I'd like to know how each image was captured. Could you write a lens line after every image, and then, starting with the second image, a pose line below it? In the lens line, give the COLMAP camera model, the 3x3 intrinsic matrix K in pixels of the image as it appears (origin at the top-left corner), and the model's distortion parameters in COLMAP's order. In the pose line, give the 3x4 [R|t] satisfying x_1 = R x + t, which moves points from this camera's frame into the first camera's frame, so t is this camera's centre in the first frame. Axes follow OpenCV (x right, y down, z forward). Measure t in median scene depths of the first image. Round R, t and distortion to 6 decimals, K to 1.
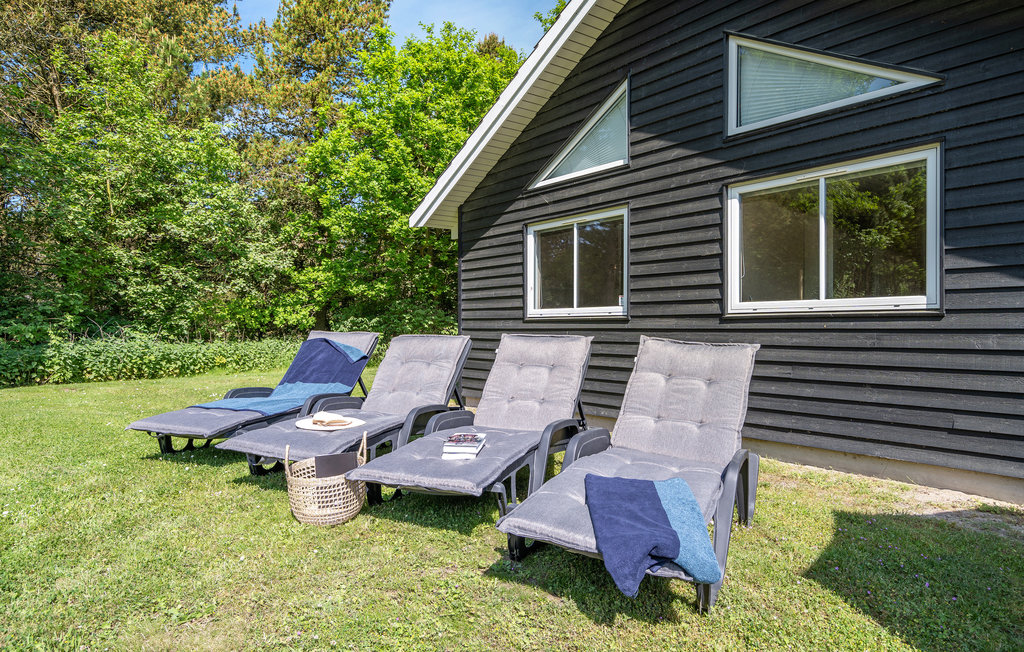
lens RADIAL K [[617.1, 0, 512.0], [0, 617.1, 326.0], [0, 0, 1]] dist [0.040766, 0.000135]
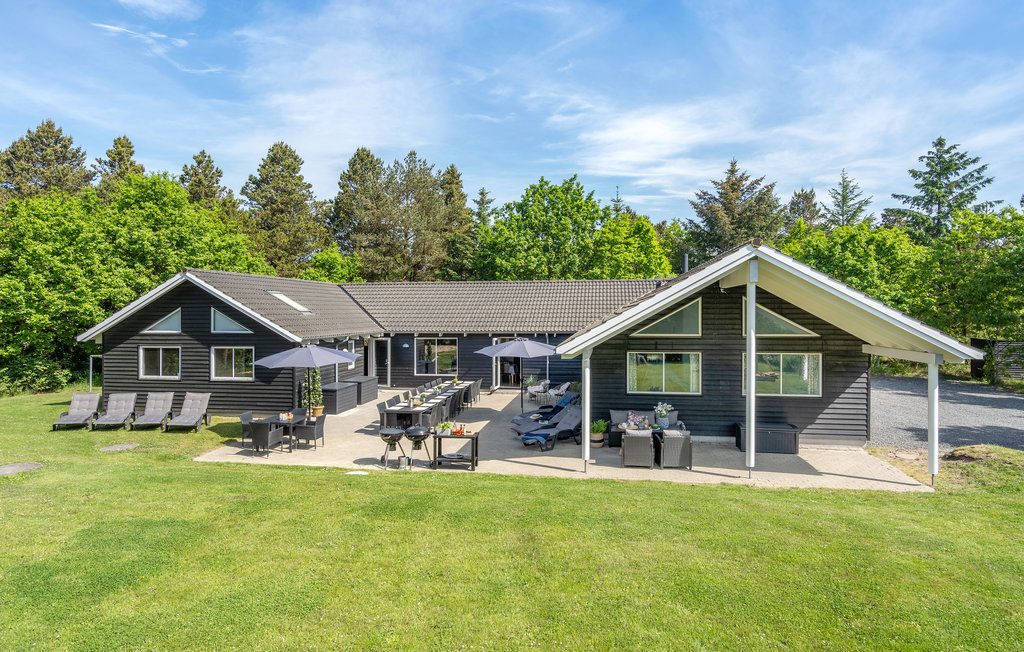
lens RADIAL K [[590.1, 0, 512.0], [0, 590.1, 326.0], [0, 0, 1]] dist [-0.002575, -0.001098]
pose [[0.748406, -0.003653, 0.663231, -0.656566], [-0.006369, 0.999899, 0.012694, -0.402749], [-0.663210, -0.013724, 0.748307, -2.876475]]
